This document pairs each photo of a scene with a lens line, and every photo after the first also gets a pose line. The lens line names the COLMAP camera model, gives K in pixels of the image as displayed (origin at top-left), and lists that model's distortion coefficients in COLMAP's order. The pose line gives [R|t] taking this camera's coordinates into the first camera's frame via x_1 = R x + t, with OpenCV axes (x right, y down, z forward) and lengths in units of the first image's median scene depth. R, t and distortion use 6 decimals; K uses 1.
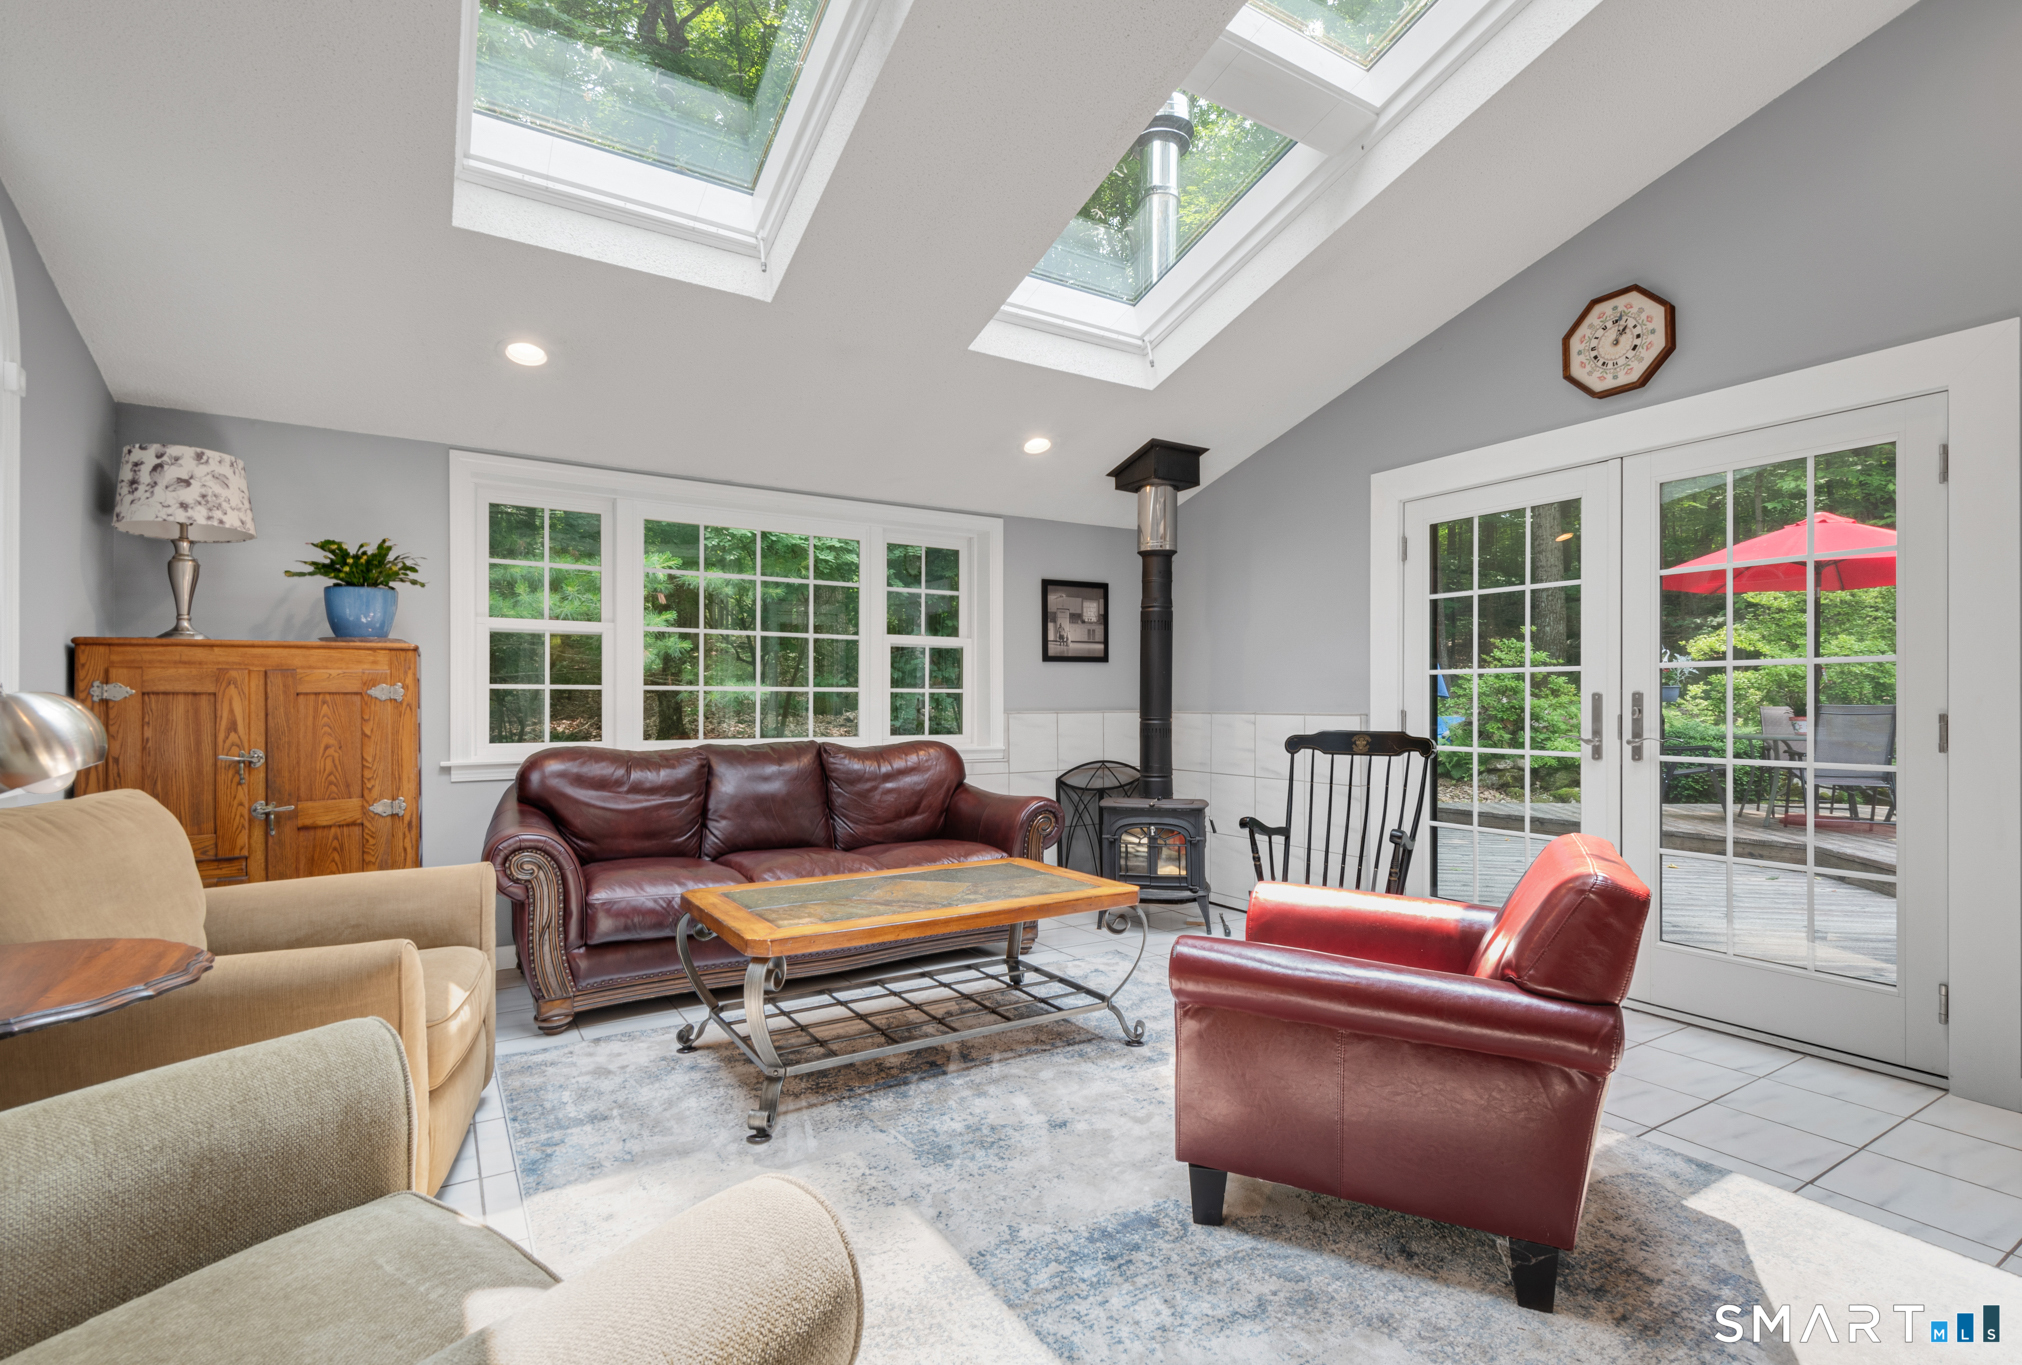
lens RADIAL K [[932.5, 0, 1023.9], [0, 932.5, 696.0], [0, 0, 1]] dist [0.004126, 0.000032]
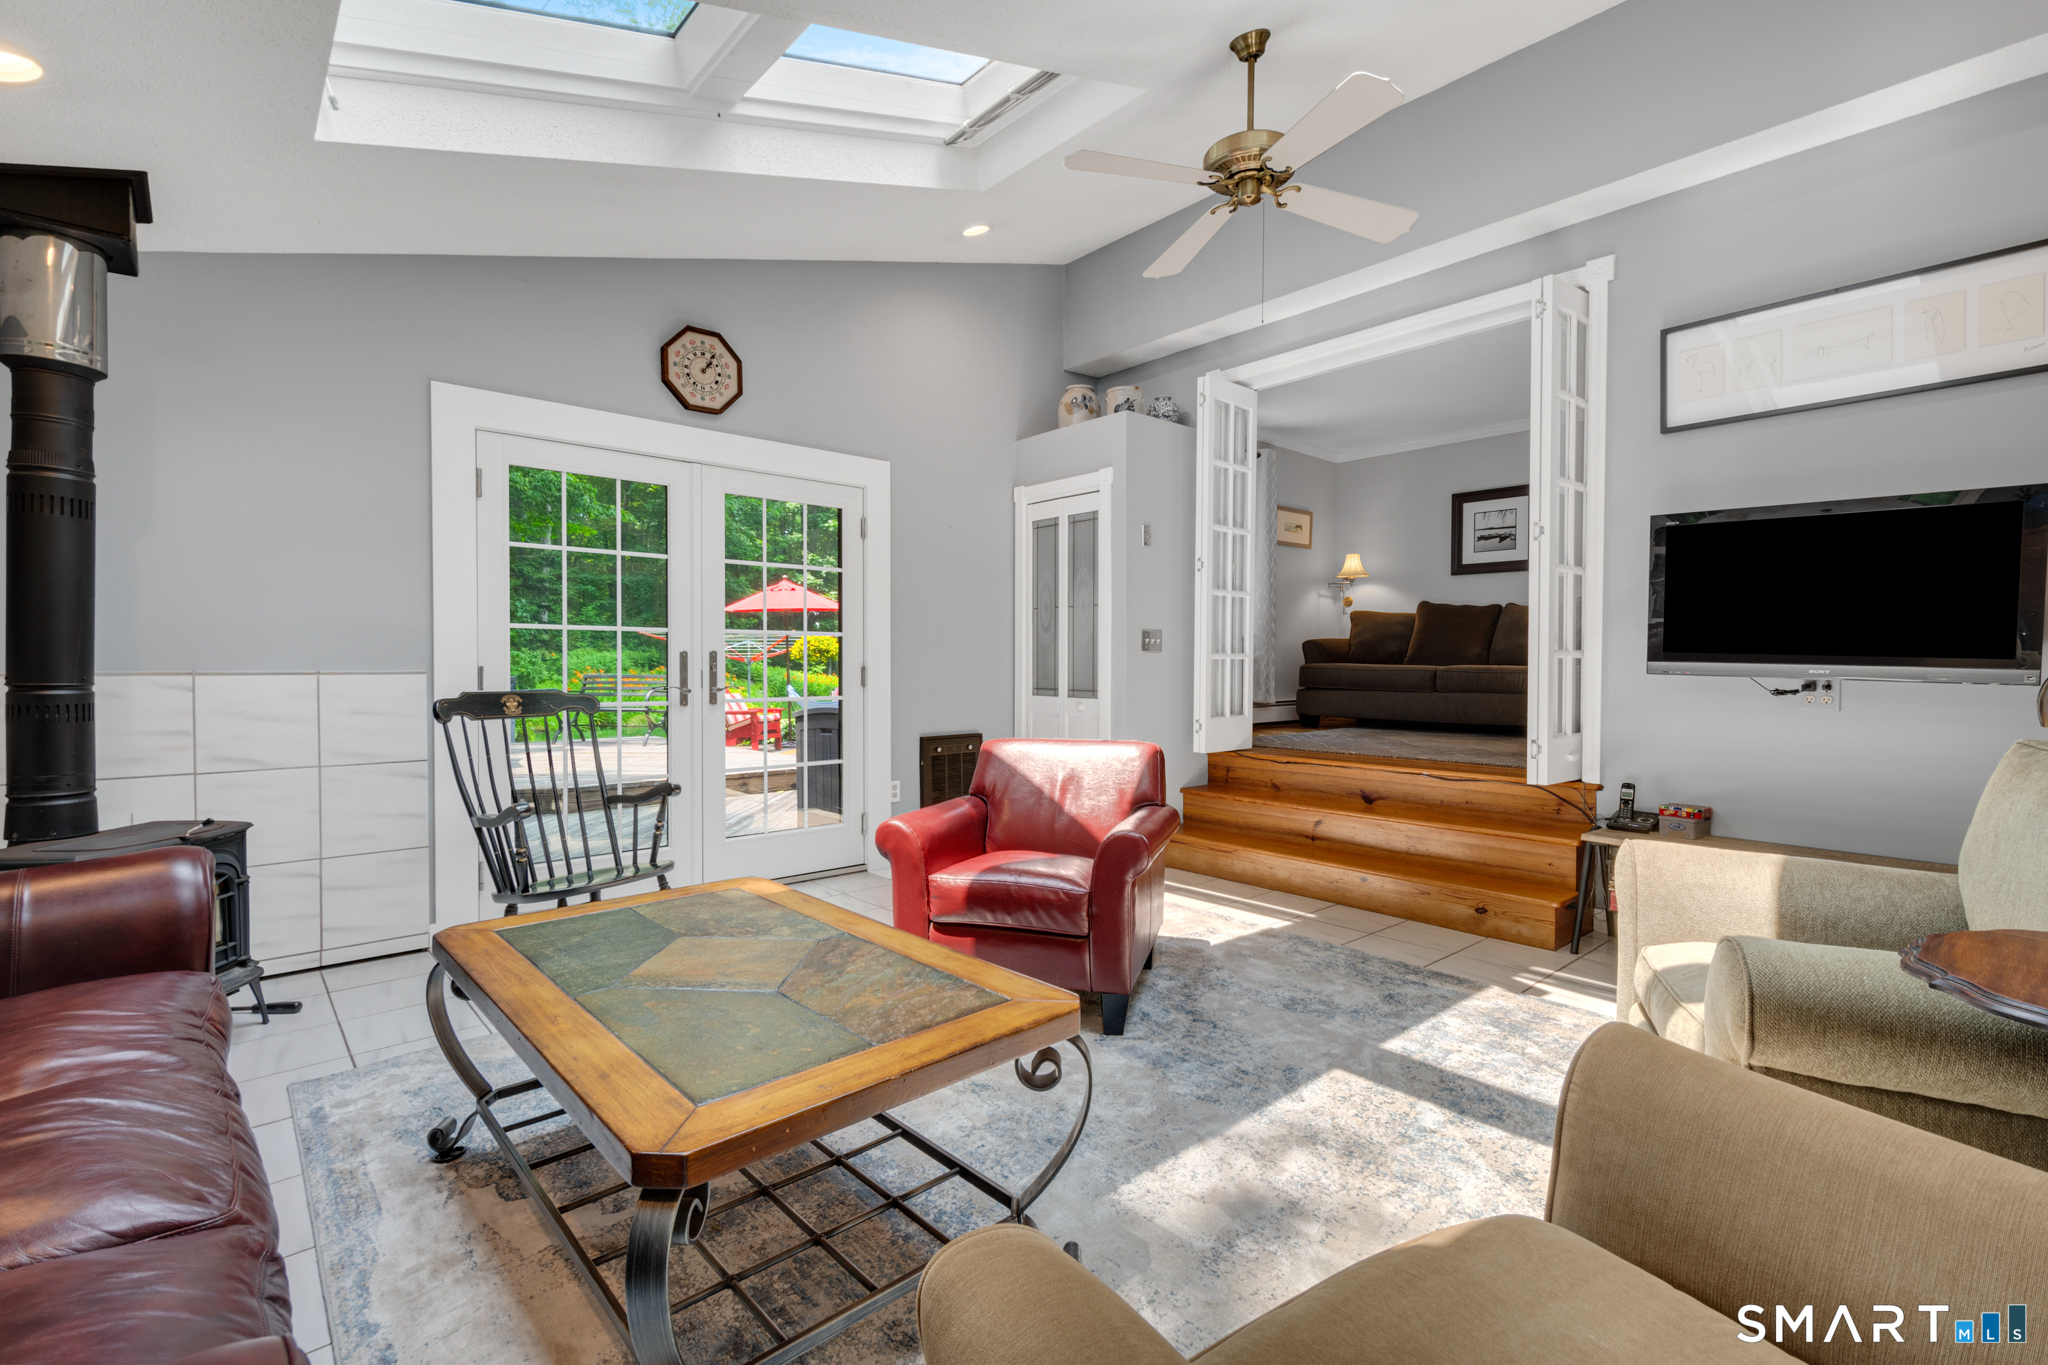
lens RADIAL K [[905.8, 0, 1010.2], [0, 905.8, 678.4], [0, 0, 1]] dist [0.015023, -0.006049]
pose [[-0.167500, -0.021911, 0.985629, -0.540808], [-0.008197, 0.999749, 0.020832, 0.004870], [-0.985838, -0.004590, -0.167638, 0.664815]]
